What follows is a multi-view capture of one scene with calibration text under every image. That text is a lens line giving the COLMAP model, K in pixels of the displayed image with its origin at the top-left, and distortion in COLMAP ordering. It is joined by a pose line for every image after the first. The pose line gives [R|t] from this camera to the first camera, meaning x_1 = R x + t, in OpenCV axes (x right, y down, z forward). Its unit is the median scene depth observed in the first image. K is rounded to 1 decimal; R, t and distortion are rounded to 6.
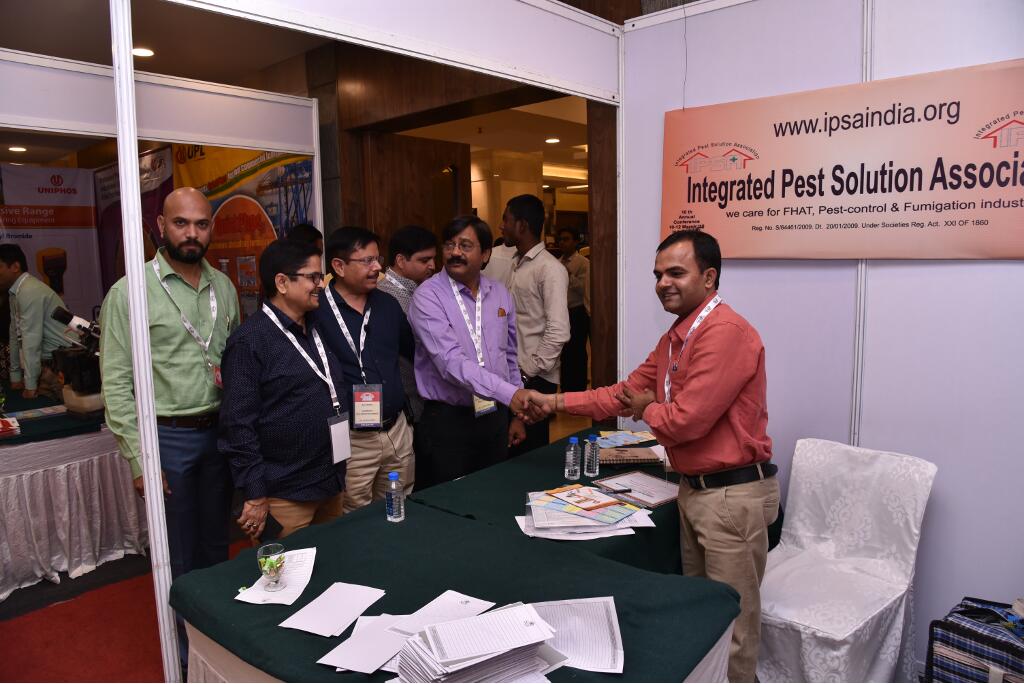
lens RADIAL K [[686.7, 0, 515.2], [0, 686.7, 341.8], [0, 0, 1]] dist [-0.114961, 0.041007]
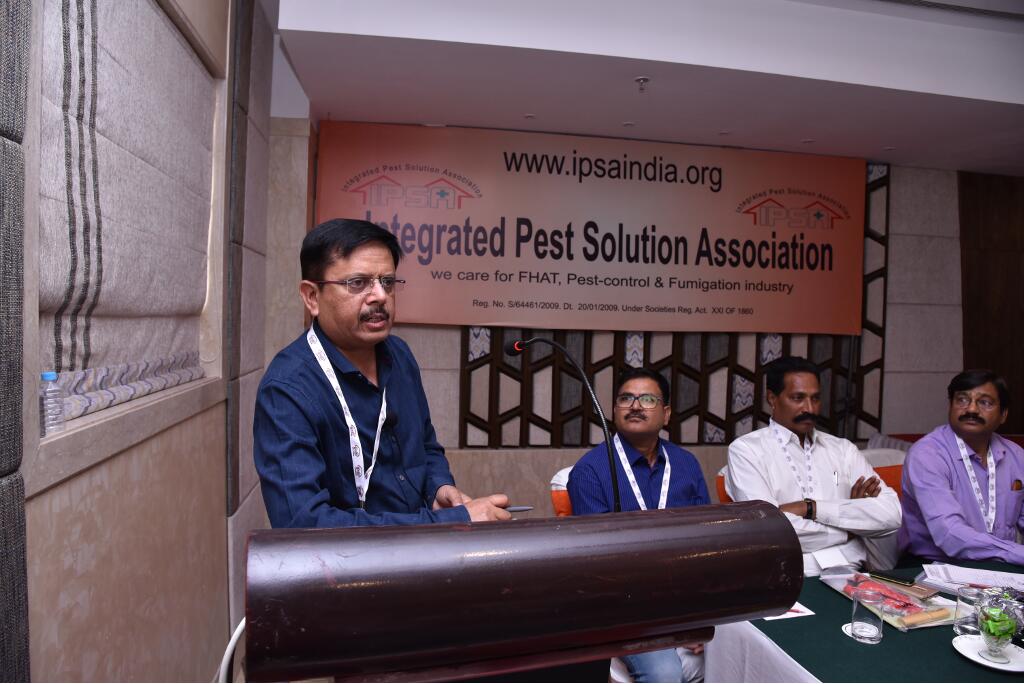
lens RADIAL K [[692.2, 0, 515.7], [0, 692.2, 344.0], [0, 0, 1]] dist [-0.114310, 0.054122]
pose [[0.617345, 0.002633, 0.786688, -0.183522], [0.064489, 0.996459, -0.053942, -0.086543], [-0.784045, 0.084034, 0.614989, 0.578814]]
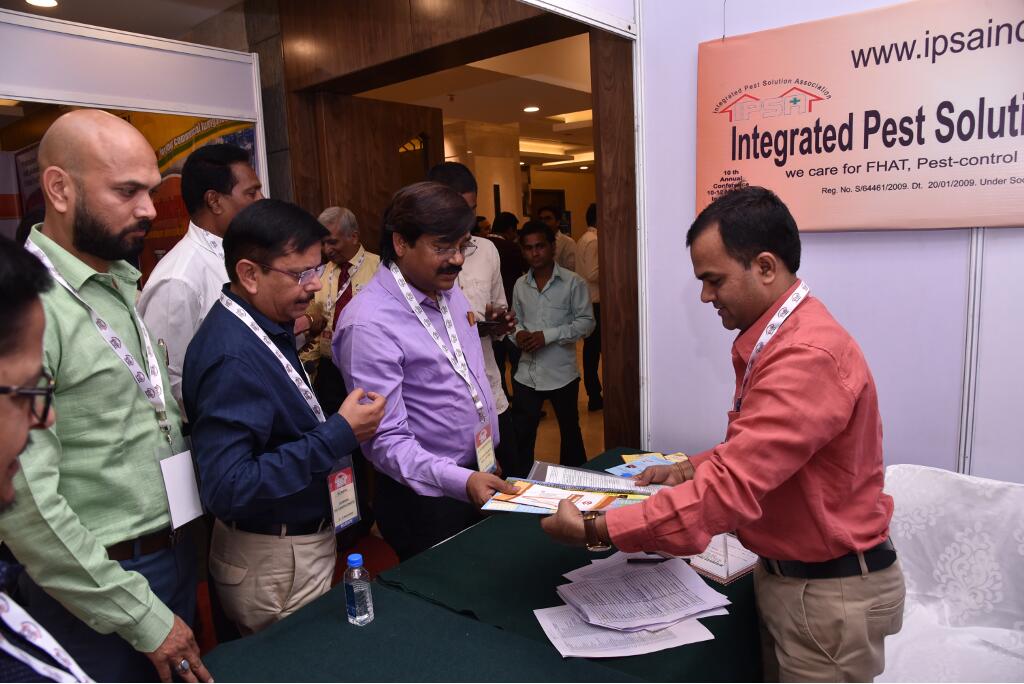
lens RADIAL K [[692.2, 0, 515.7], [0, 692.2, 344.0], [0, 0, 1]] dist [-0.114310, 0.054122]
pose [[0.998865, -0.031730, 0.035514, -0.029111], [0.030724, 0.999121, 0.028517, -0.029683], [-0.036387, -0.027394, 0.998962, 0.265483]]
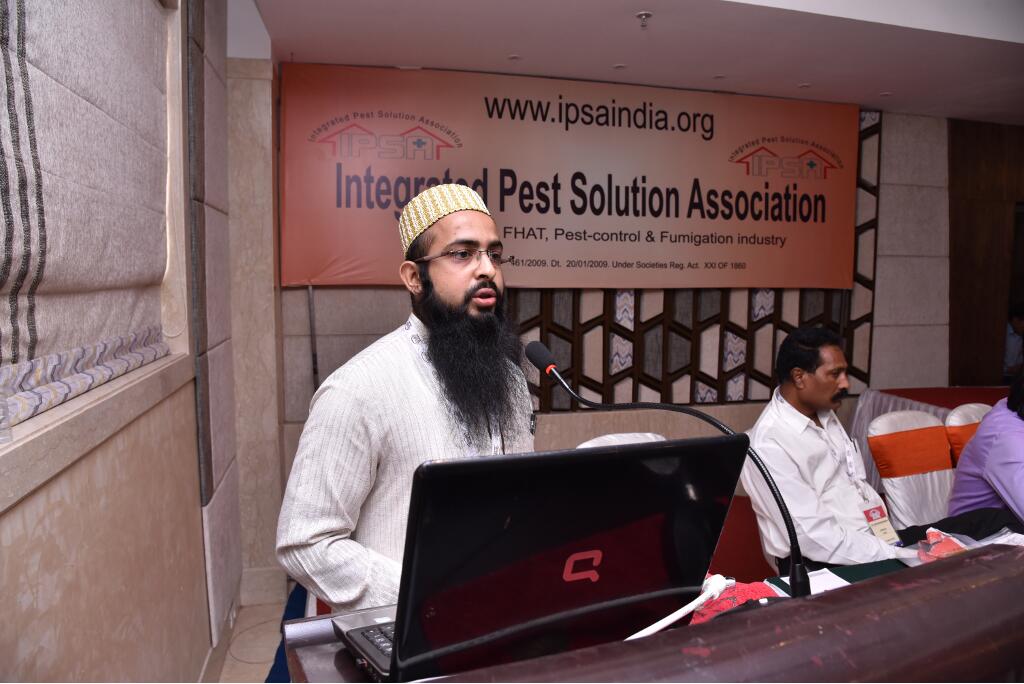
lens RADIAL K [[692.2, 0, 515.7], [0, 692.2, 344.0], [0, 0, 1]] dist [-0.114310, 0.054122]
pose [[0.563301, -0.063949, 0.823773, -0.166585], [0.087649, 0.996000, 0.017384, -0.098403], [-0.821590, 0.062410, 0.566653, 0.632852]]
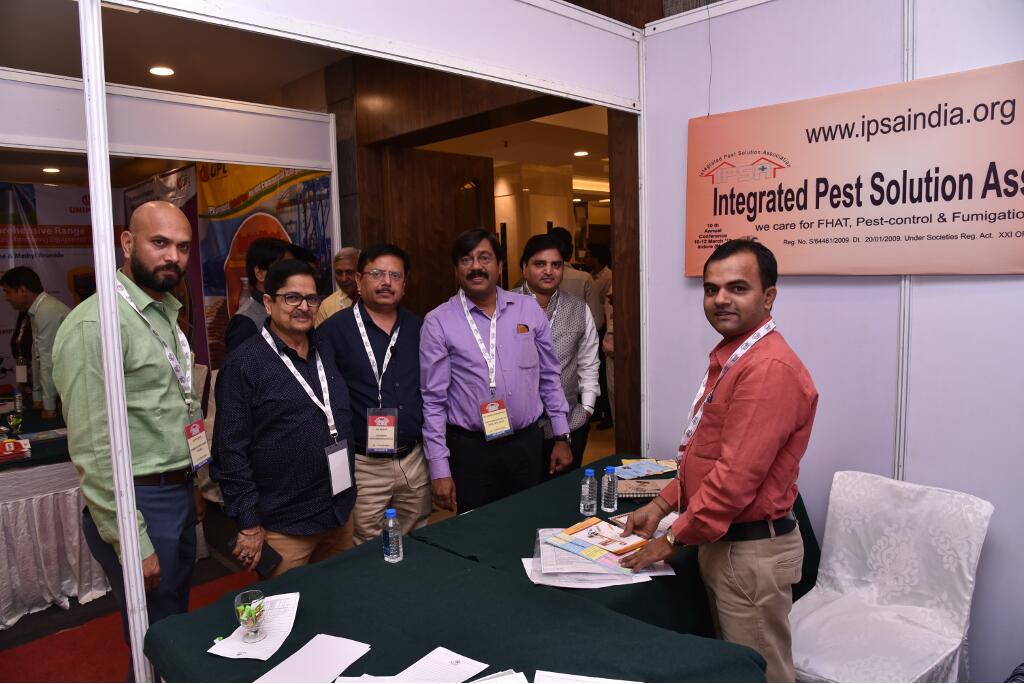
lens RADIAL K [[687.3, 0, 512.0], [0, 687.3, 342.0], [0, 0, 1]] dist [-0.115696, 0.045553]
pose [[0.998416, -0.003064, -0.056187, 0.032916], [0.001931, 0.999794, -0.020219, -0.014653], [0.056237, 0.020079, 0.998216, 0.065300]]
